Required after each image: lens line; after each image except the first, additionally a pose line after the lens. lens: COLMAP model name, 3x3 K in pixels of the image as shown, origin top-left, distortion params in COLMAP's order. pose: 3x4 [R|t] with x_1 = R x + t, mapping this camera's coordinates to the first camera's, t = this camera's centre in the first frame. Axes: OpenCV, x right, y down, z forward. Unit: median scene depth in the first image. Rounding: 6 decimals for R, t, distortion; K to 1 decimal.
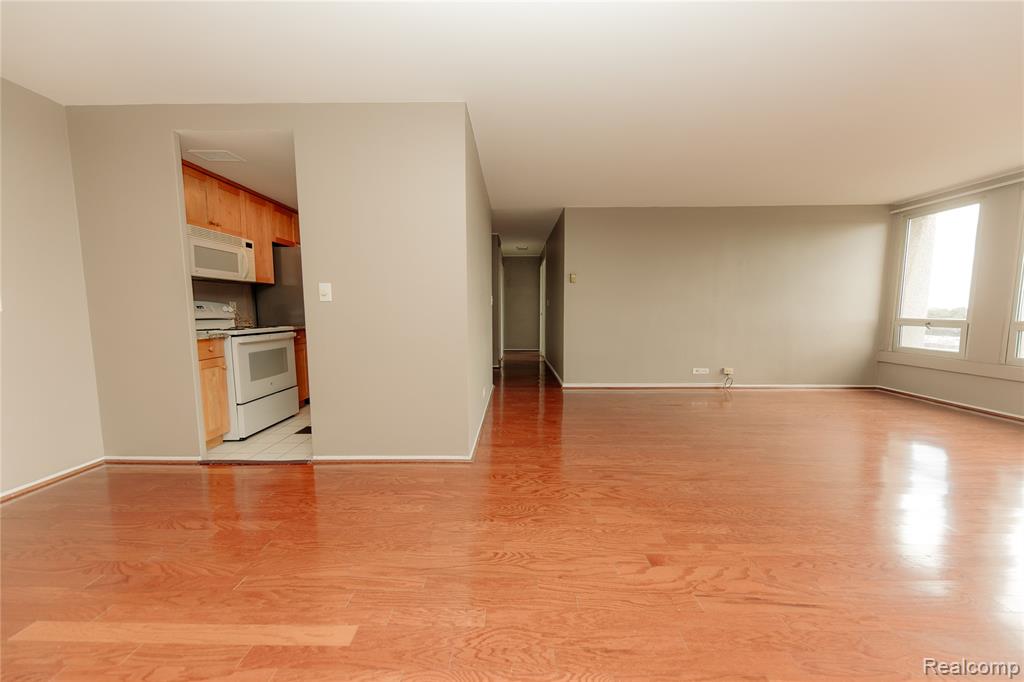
lens RADIAL K [[353.0, 0, 512.0], [0, 353.0, 341.0], [0, 0, 1]] dist [-0.002592, -0.000206]
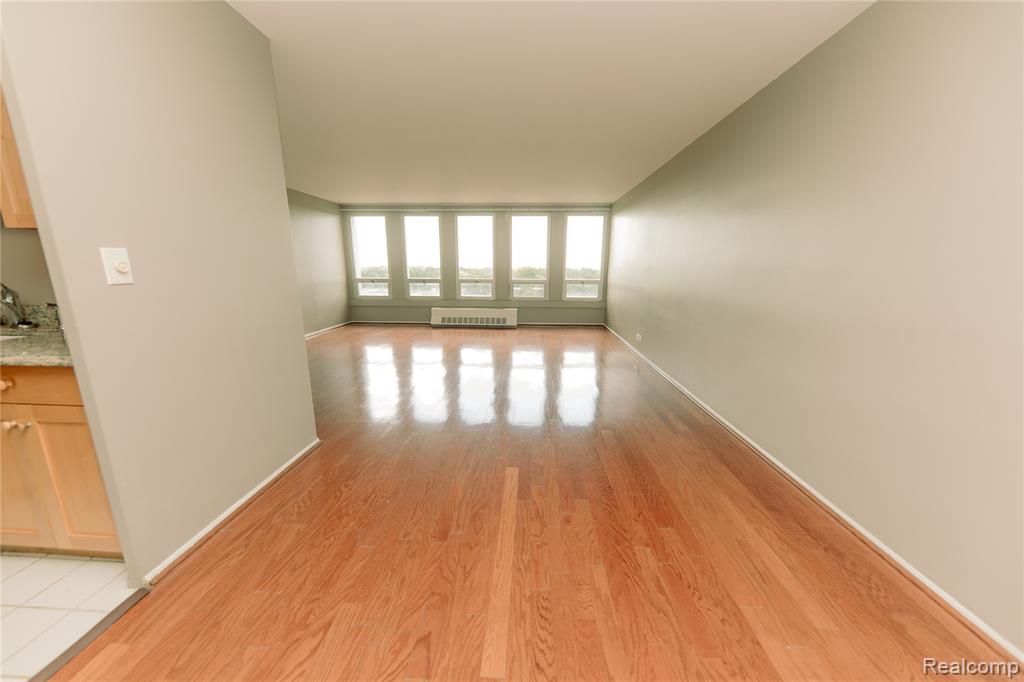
lens RADIAL K [[351.4, 0, 512.0], [0, 351.4, 341.0], [0, 0, 1]] dist [-0.000129, -0.000007]
pose [[0.047801, -0.203832, 0.977838, -0.746430], [0.088372, 0.975981, 0.199125, -0.061280], [-0.994940, 0.076896, 0.064666, 0.295046]]
